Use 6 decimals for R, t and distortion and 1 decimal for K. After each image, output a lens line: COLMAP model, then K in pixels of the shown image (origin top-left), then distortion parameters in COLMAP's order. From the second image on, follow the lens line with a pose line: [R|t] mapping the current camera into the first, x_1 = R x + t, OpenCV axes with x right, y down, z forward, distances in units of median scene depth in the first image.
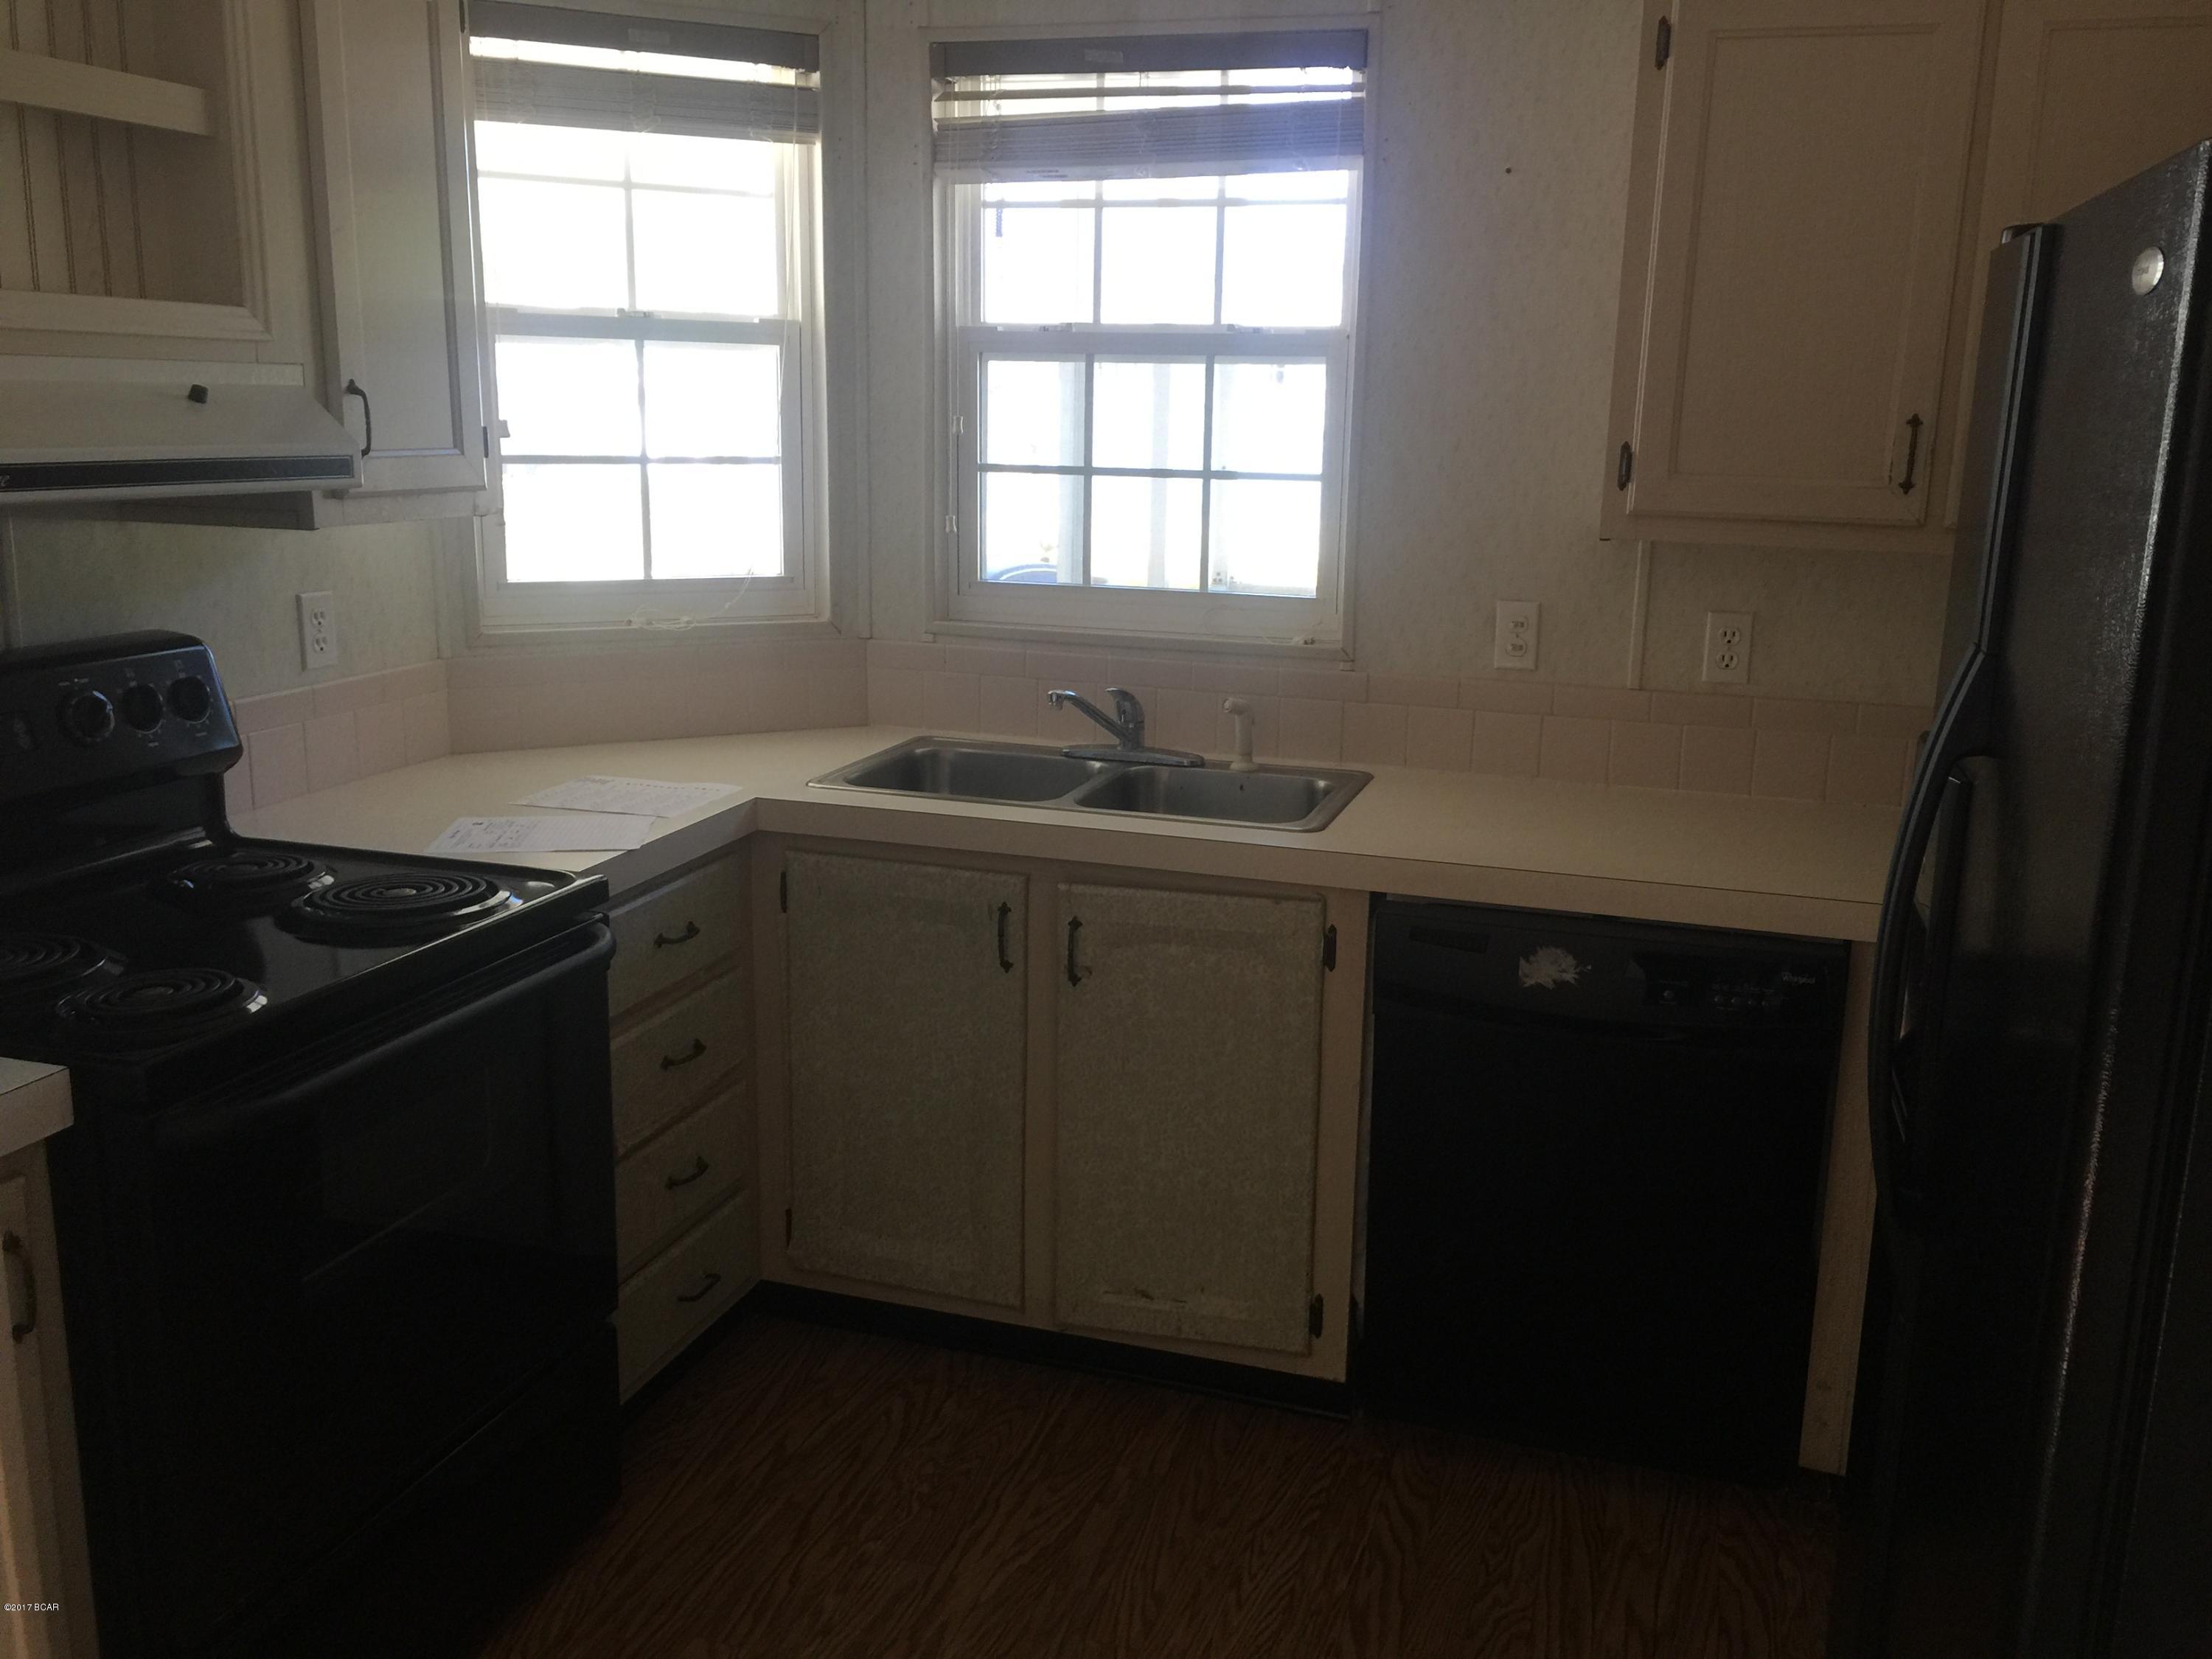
lens RADIAL K [[1876.9, 0, 1111.7], [0, 1876.9, 823.9], [0, 0, 1]] dist [0.059590, -0.058795]
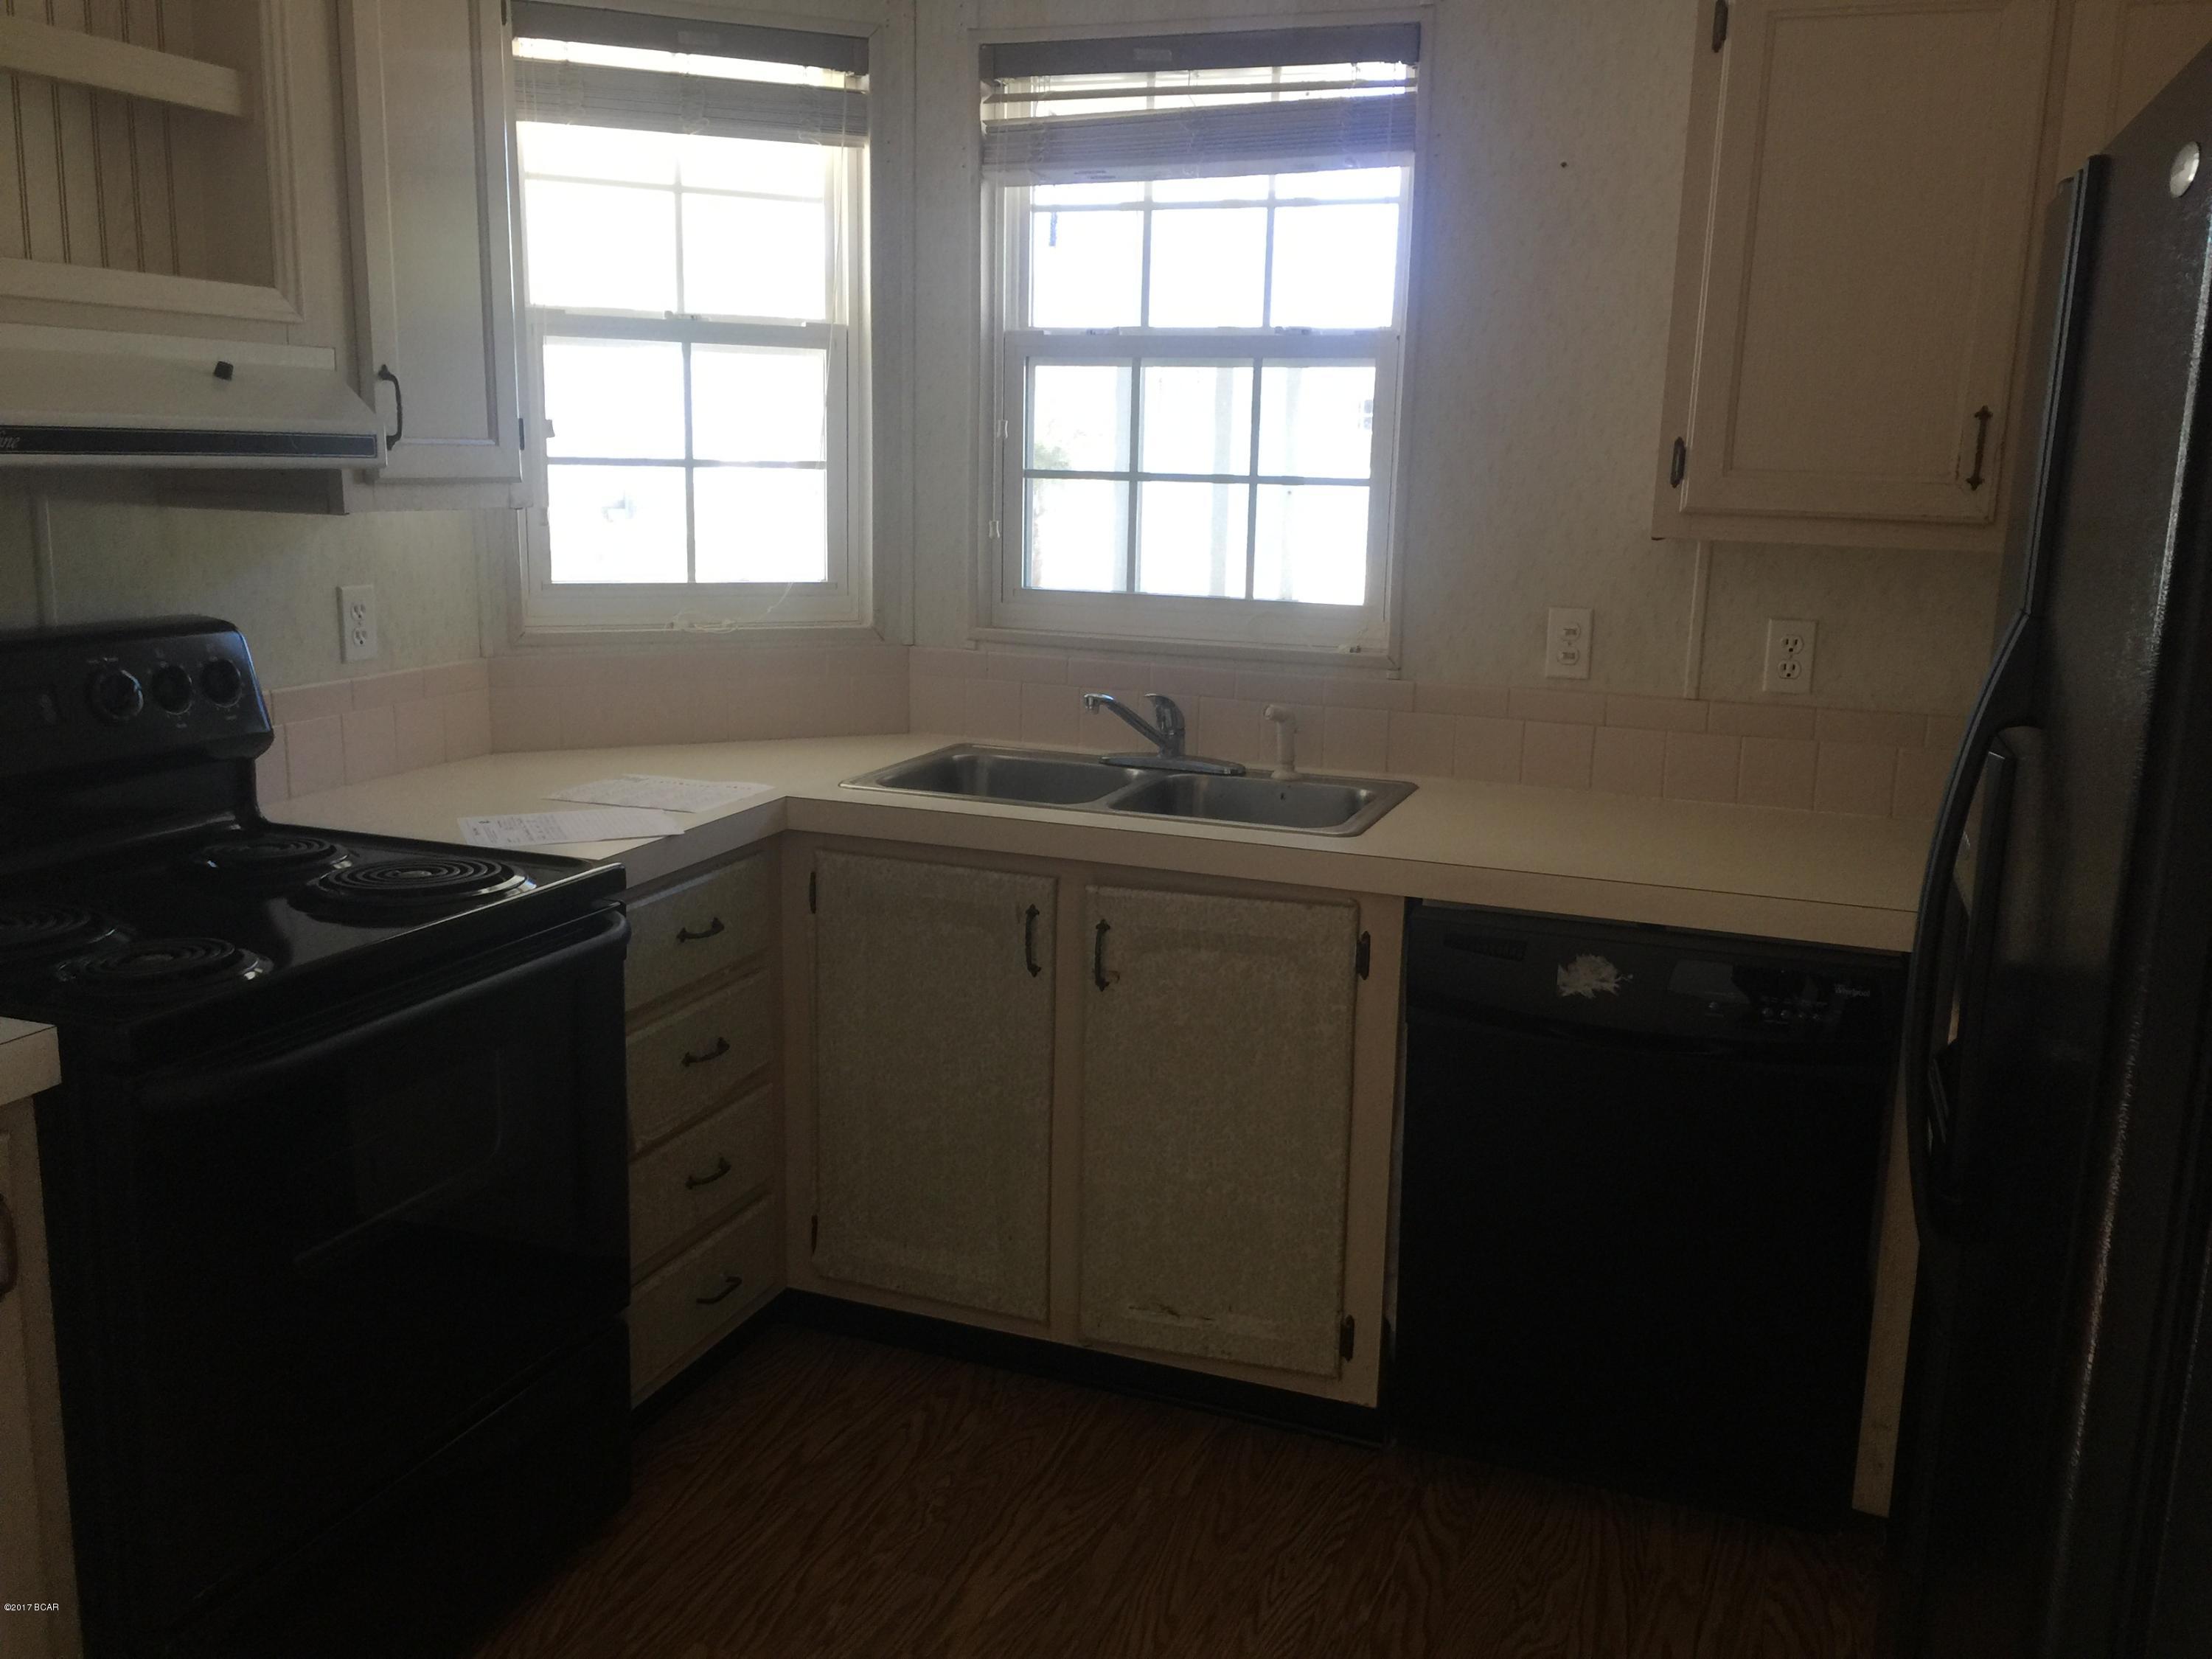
lens RADIAL K [[1876.9, 0, 1097.0], [0, 1876.9, 835.1], [0, 0, 1]] dist [0.059590, -0.058795]
pose [[0.998499, 0.014985, -0.052687, 0.028242], [-0.016033, 0.999681, -0.019519, 0.024561], [0.052378, 0.020334, 0.998420, 0.021946]]
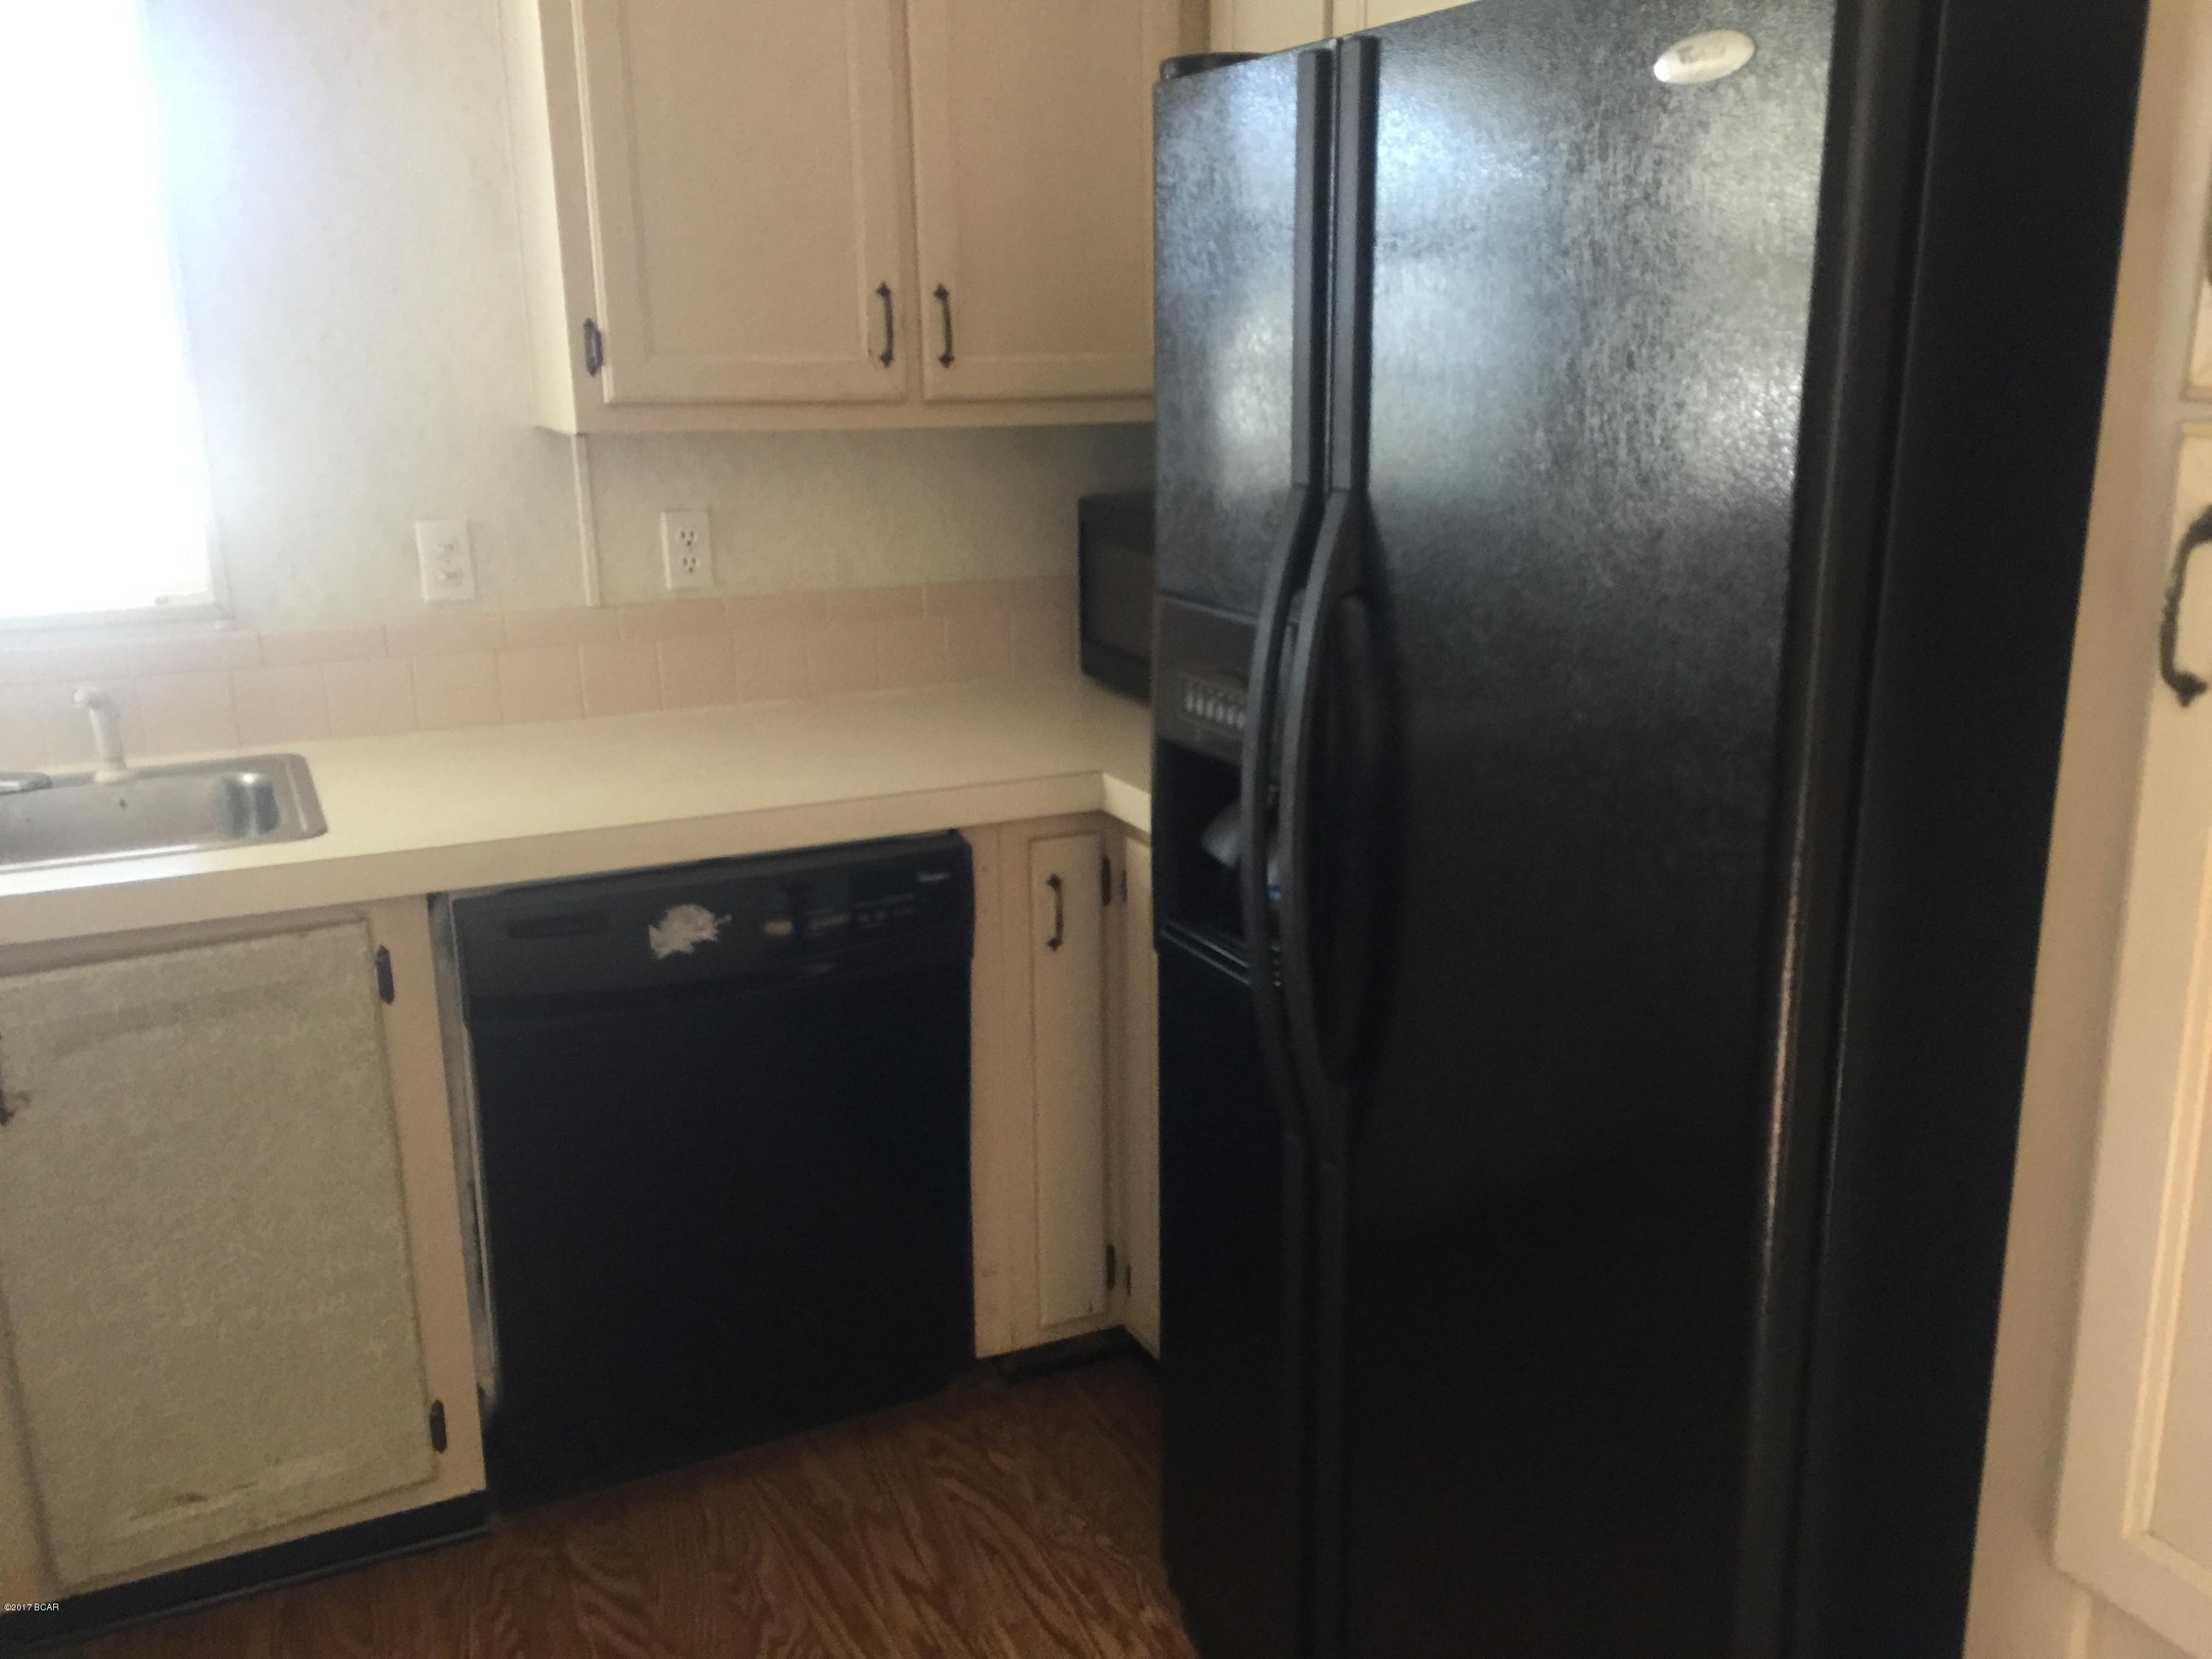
lens RADIAL K [[1876.9, 0, 1163.1], [0, 1876.9, 823.1], [0, 0, 1]] dist [0.059590, -0.058795]
pose [[0.717097, -0.203126, 0.666717, -0.161066], [0.176643, 0.978324, 0.108070, -0.023731], [-0.674217, 0.040274, 0.737434, 0.191990]]
